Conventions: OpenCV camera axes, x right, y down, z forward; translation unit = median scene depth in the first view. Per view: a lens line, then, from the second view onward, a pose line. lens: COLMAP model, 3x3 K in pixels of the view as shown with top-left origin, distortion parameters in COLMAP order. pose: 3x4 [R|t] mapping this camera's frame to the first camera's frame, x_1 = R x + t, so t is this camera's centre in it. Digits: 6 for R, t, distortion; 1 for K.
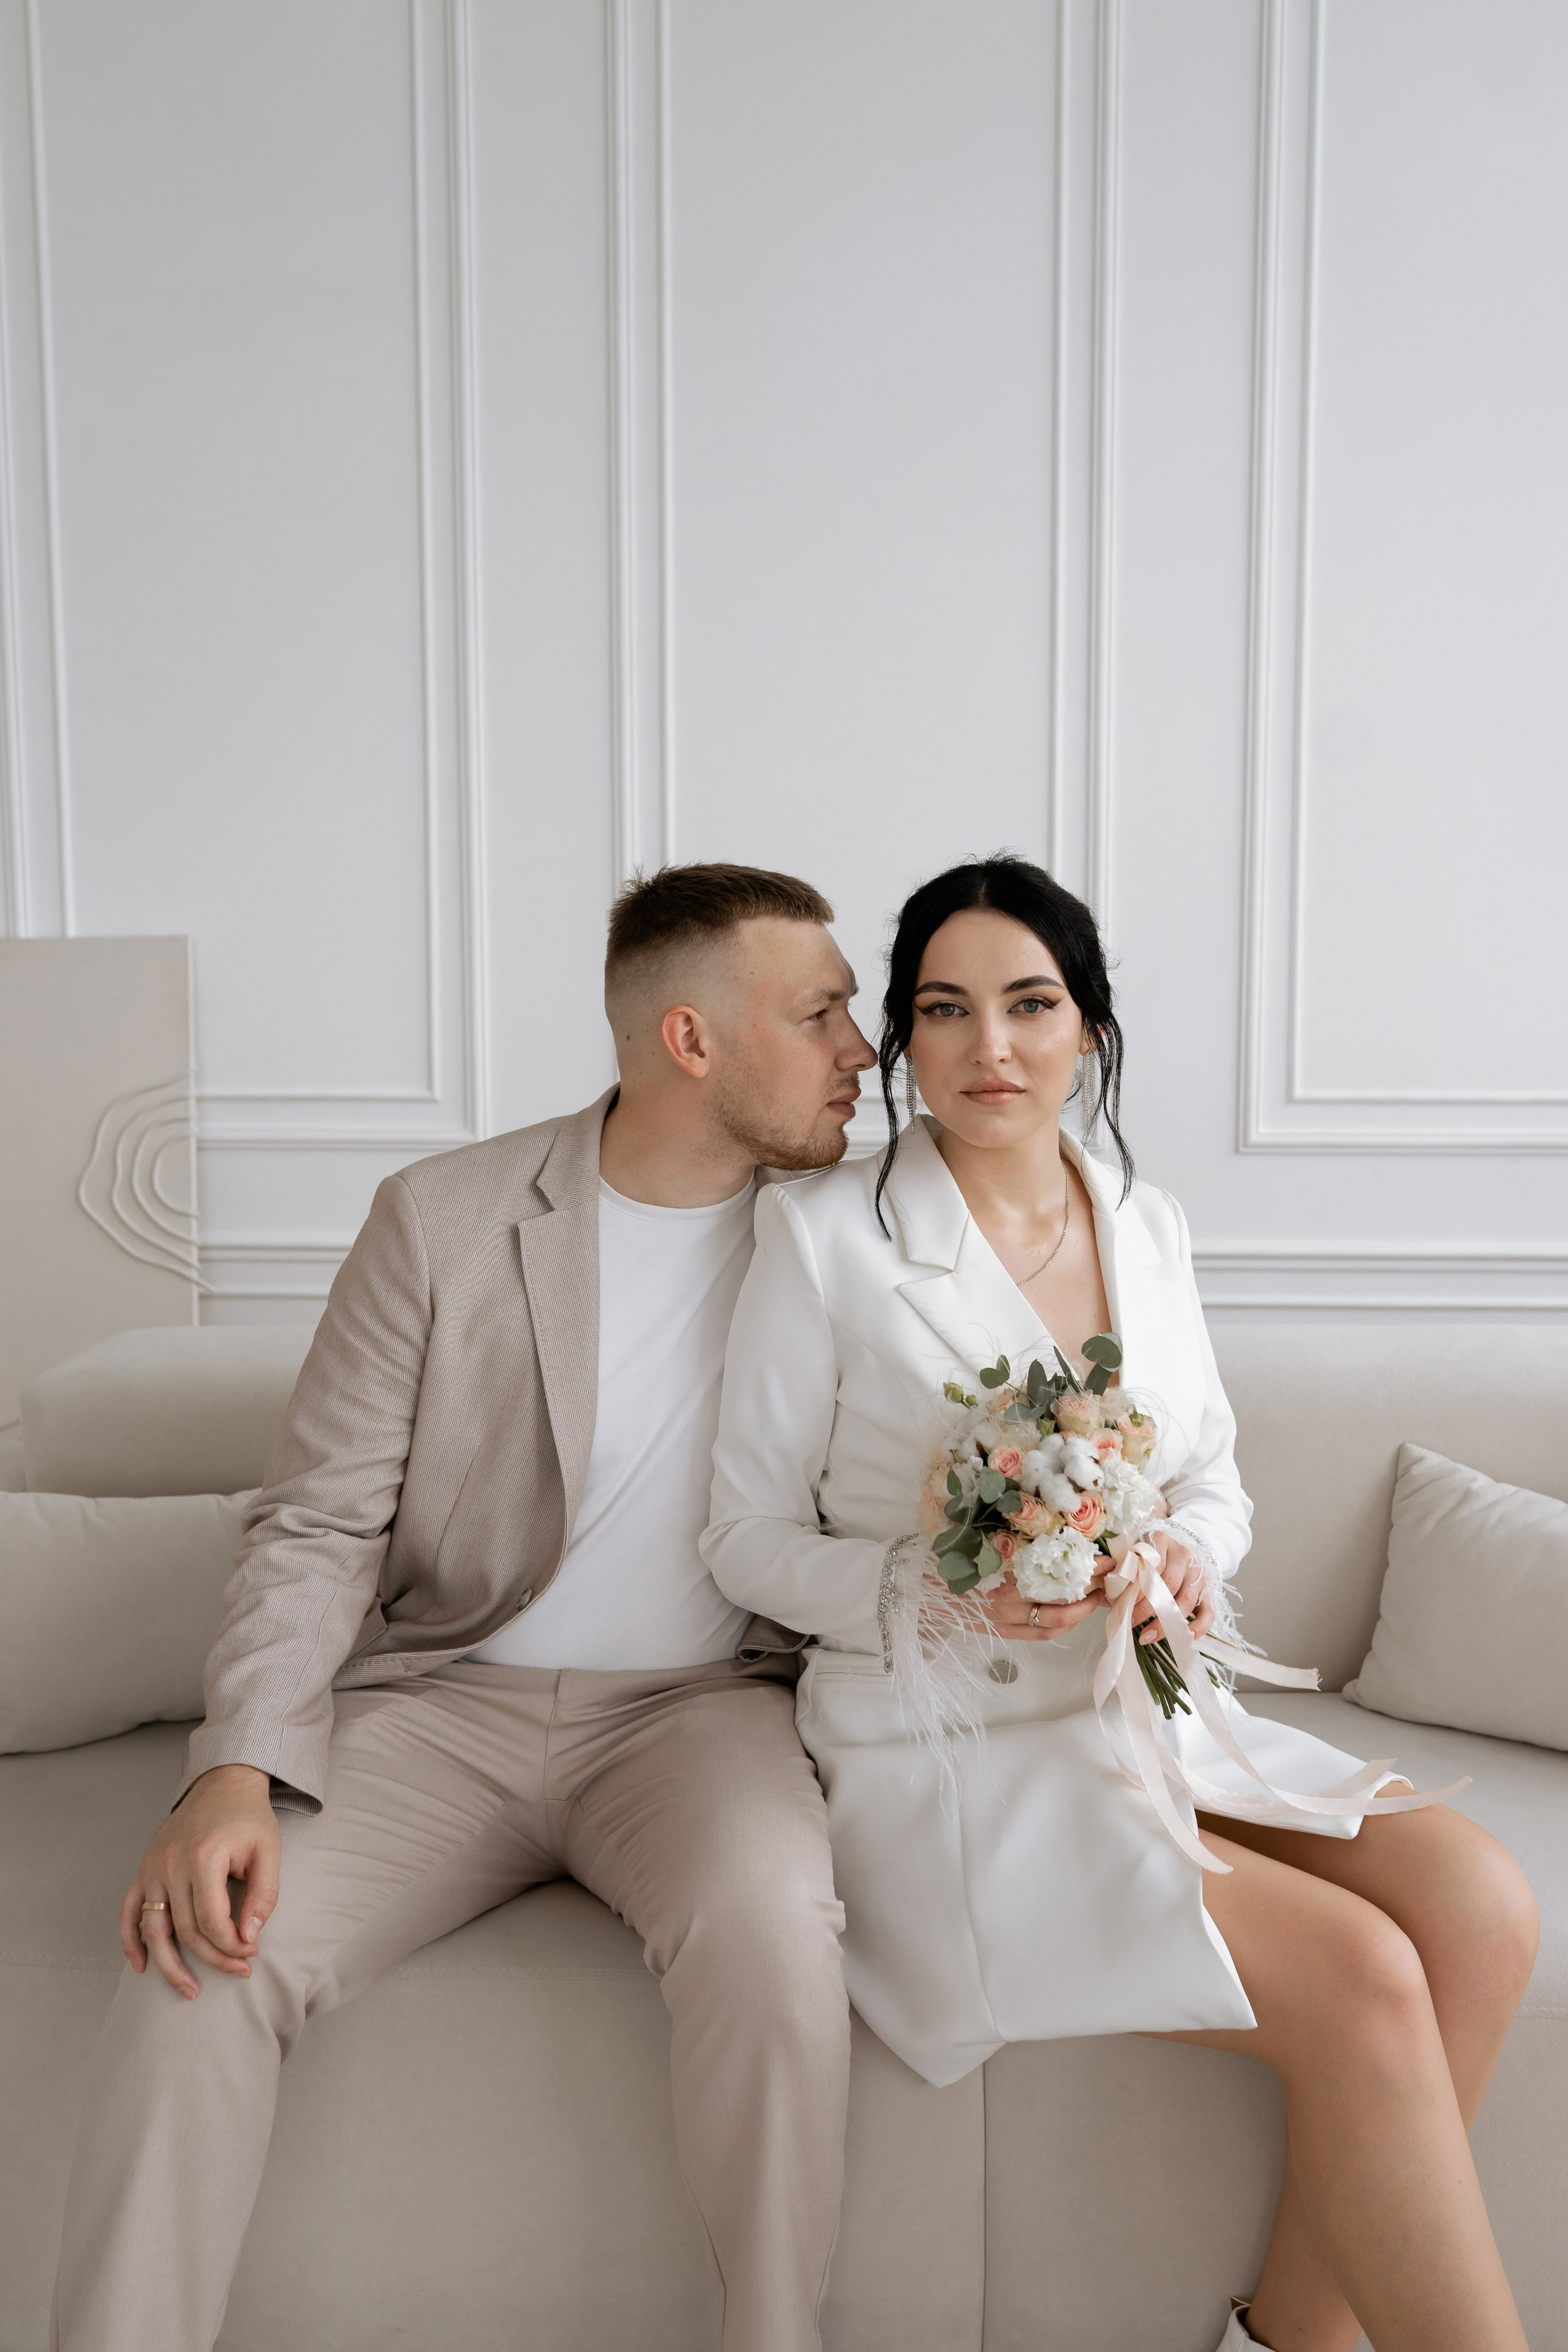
lens RADIAL K [[2248.8, 0, 784.0], [0, 2248.8, 1176.0], [0, 0, 1]] dist [-0.048048, 0.057410]
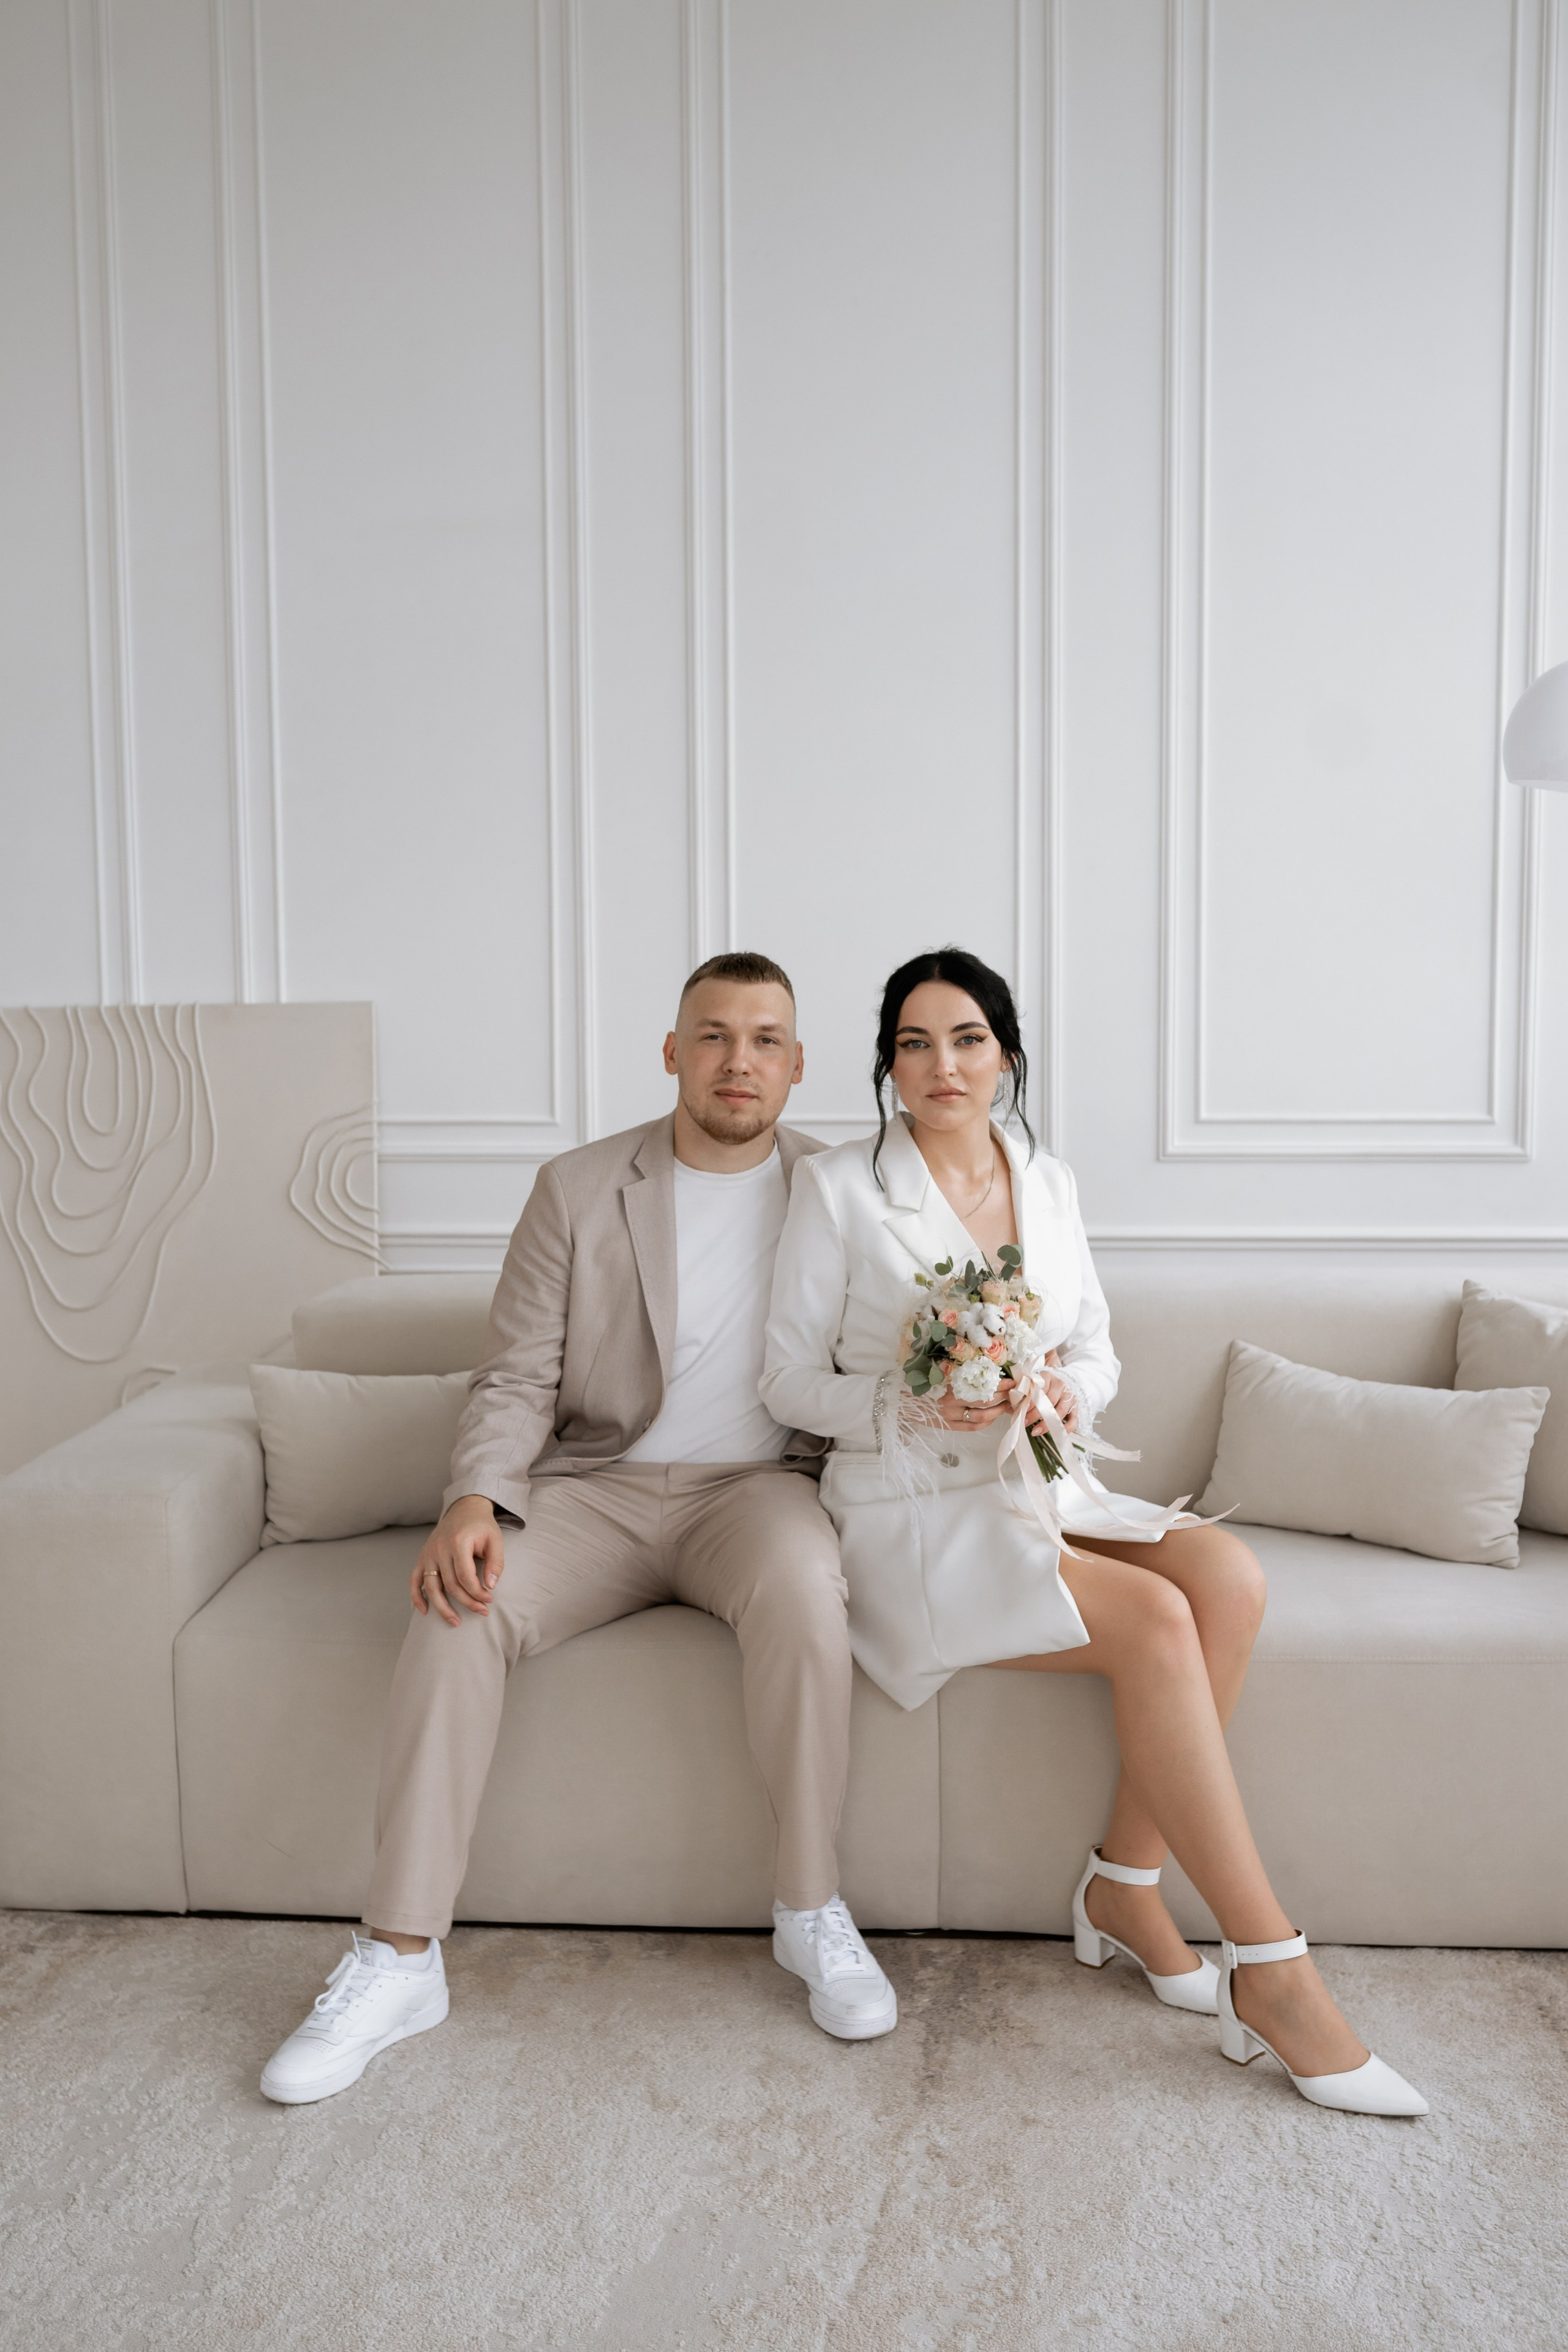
lens RADIAL K [[2248.8, 0, 784.0], [0, 2248.8, 1176.0], [0, 0, 1]] dist [-0.048048, 0.057410]
pose [[0.999777, -0.002794, -0.020927, 0.013114], [0.002174, 0.999560, -0.029569, 0.063513], [0.021001, 0.029517, 0.999344, -0.568361]]
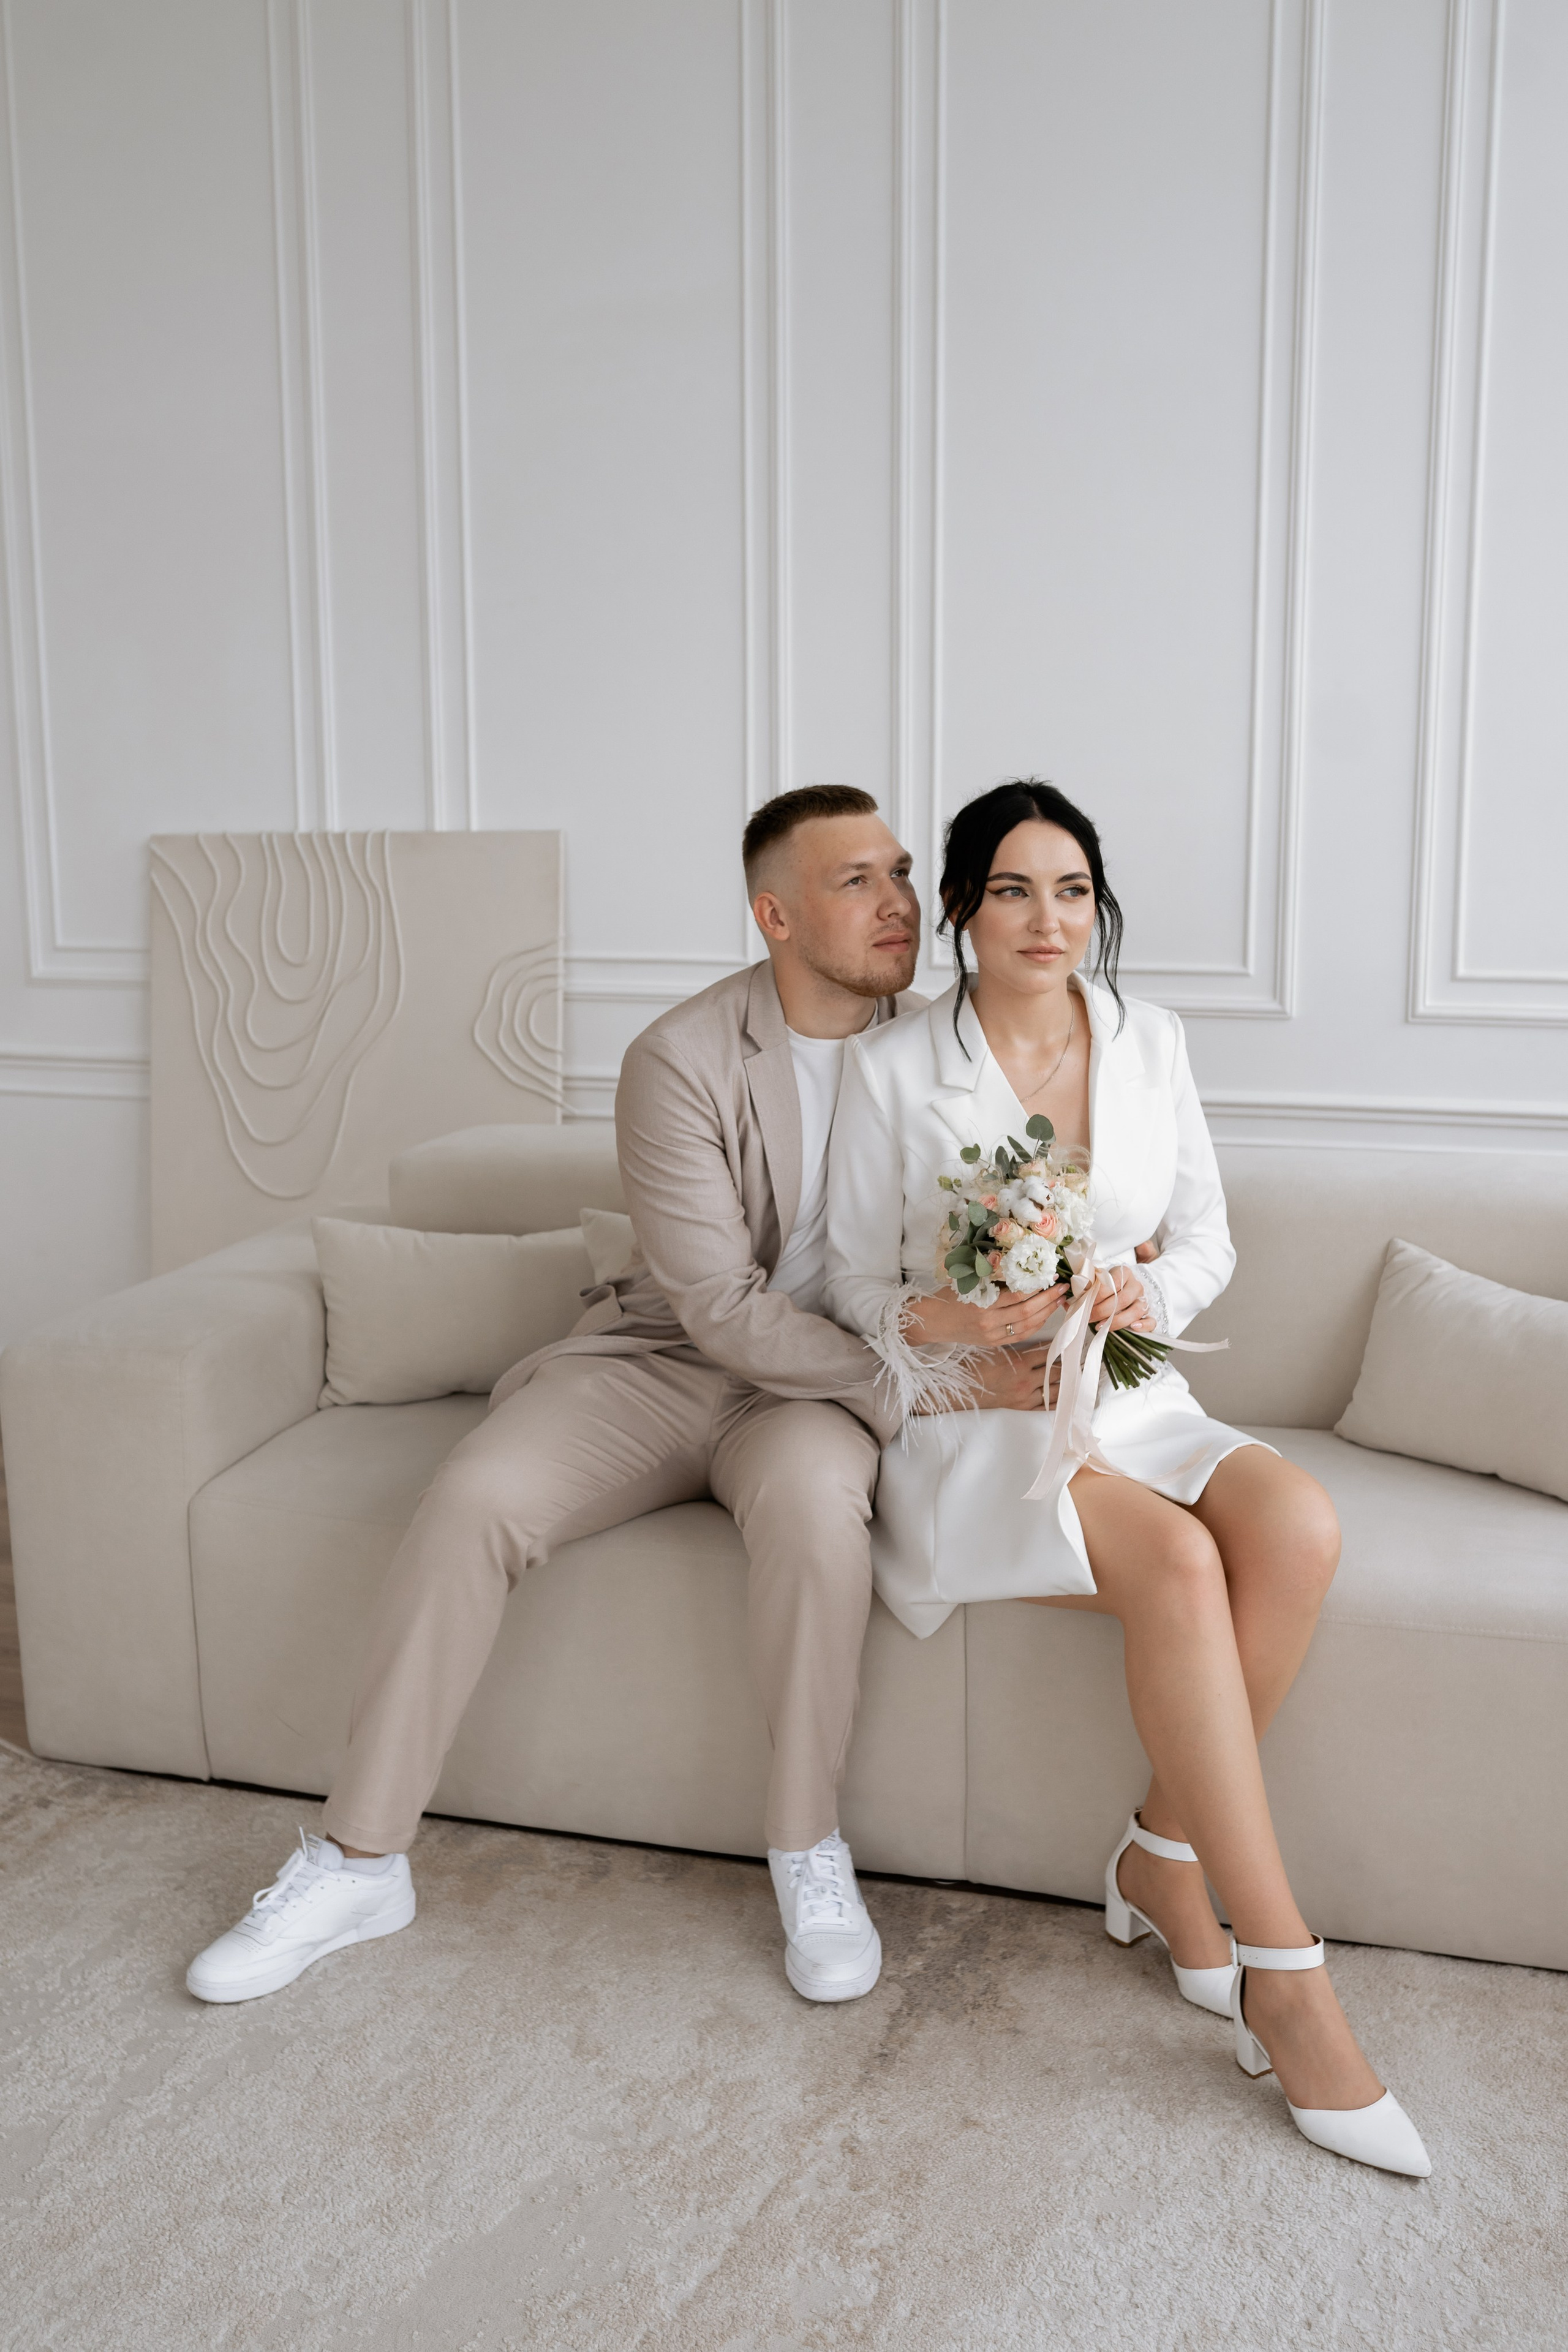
lens RADIAL K [[2278.9, 0, 784.0], [0, 2278.9, 1176.0], [0, 0, 1]] dist [-0.049360, 0.059186]
pose [[0.972062, 0.039696, -0.231342, 0.276656], [-0.029370, 0.998420, 0.047911, 0.038103], [0.232879, -0.039778, 0.971692, -0.386276]]
